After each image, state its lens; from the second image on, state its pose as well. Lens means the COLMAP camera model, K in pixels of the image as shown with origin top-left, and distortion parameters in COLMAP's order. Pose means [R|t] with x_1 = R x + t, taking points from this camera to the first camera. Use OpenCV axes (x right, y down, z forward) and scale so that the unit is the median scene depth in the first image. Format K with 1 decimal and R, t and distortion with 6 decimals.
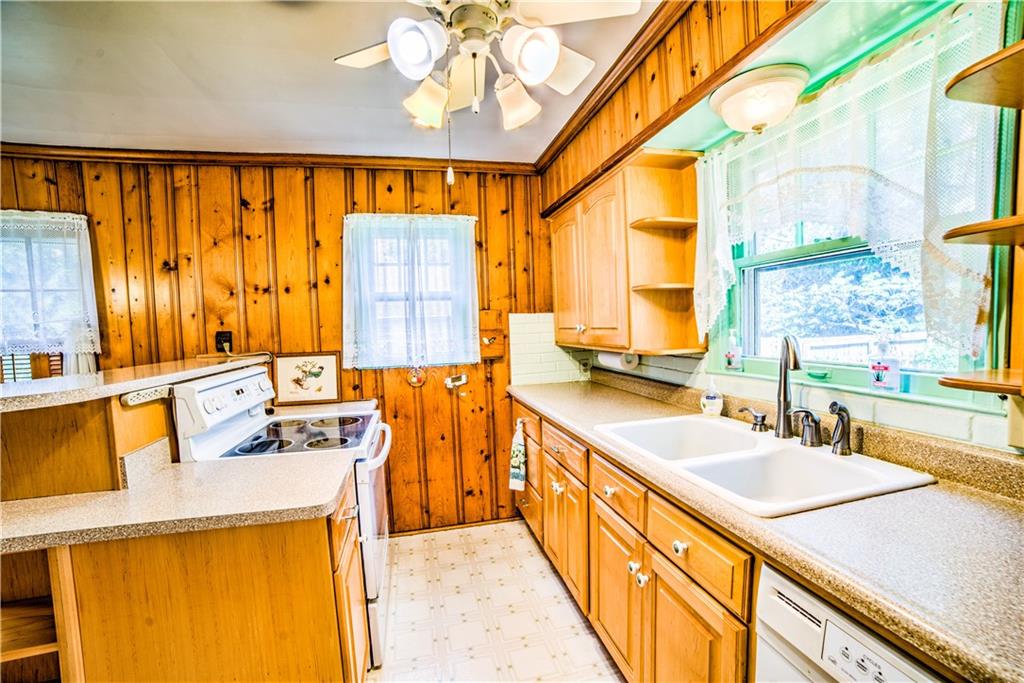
lens RADIAL K [[422.3, 0, 512.6], [0, 422.3, 351.7], [0, 0, 1]] dist [-0.103501, 0.033937]
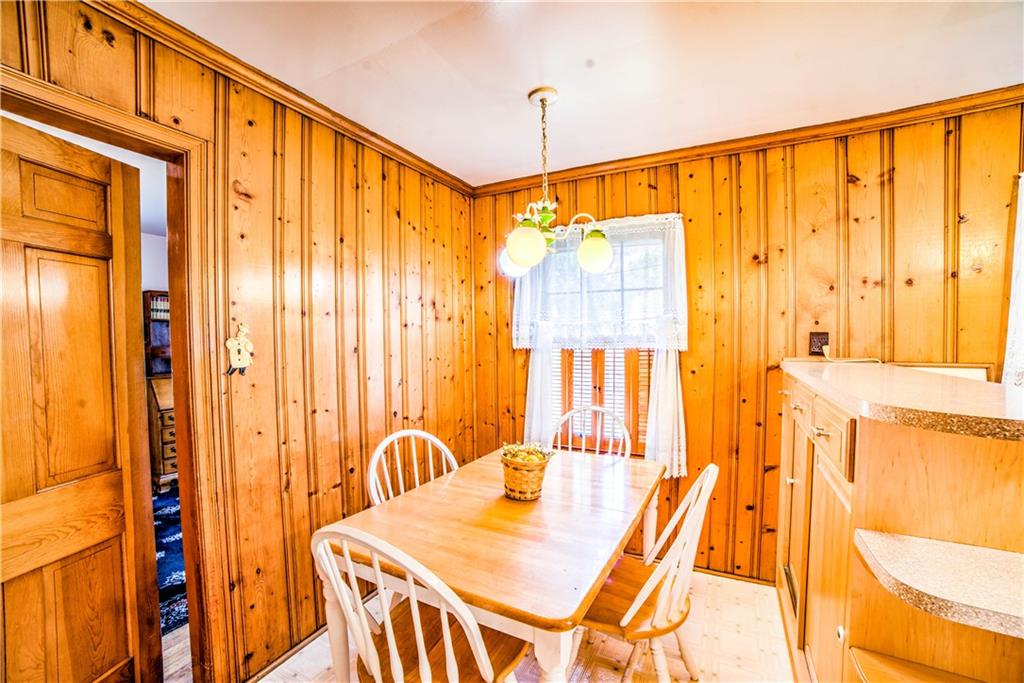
lens RADIAL K [[422.3, 0, 512.6], [0, 422.3, 351.7], [0, 0, 1]] dist [-0.103501, 0.033937]
pose [[0.747883, 0.047651, -0.662118, -0.634493], [-0.054987, 0.998440, 0.009746, 0.018859], [0.661549, 0.029119, 0.749336, -0.072050]]
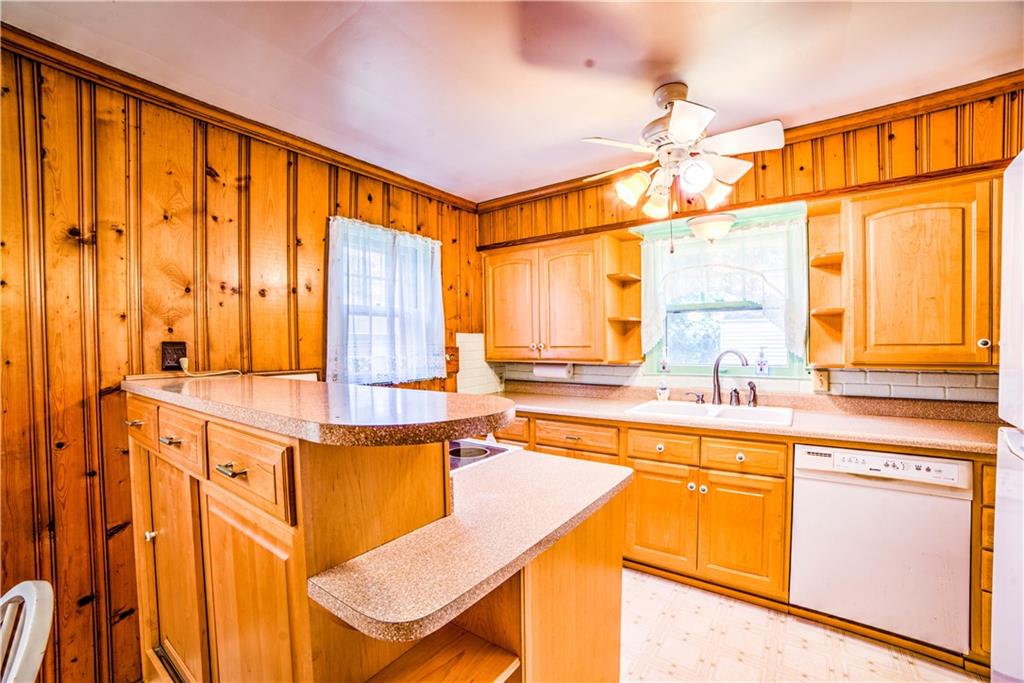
lens RADIAL K [[422.3, 0, 512.6], [0, 422.3, 351.7], [0, 0, 1]] dist [-0.103501, 0.033937]
pose [[0.761800, 0.008696, 0.647754, -0.714166], [0.027520, 0.998573, -0.045771, 0.015322], [-0.647227, 0.052695, 0.760474, 0.084307]]
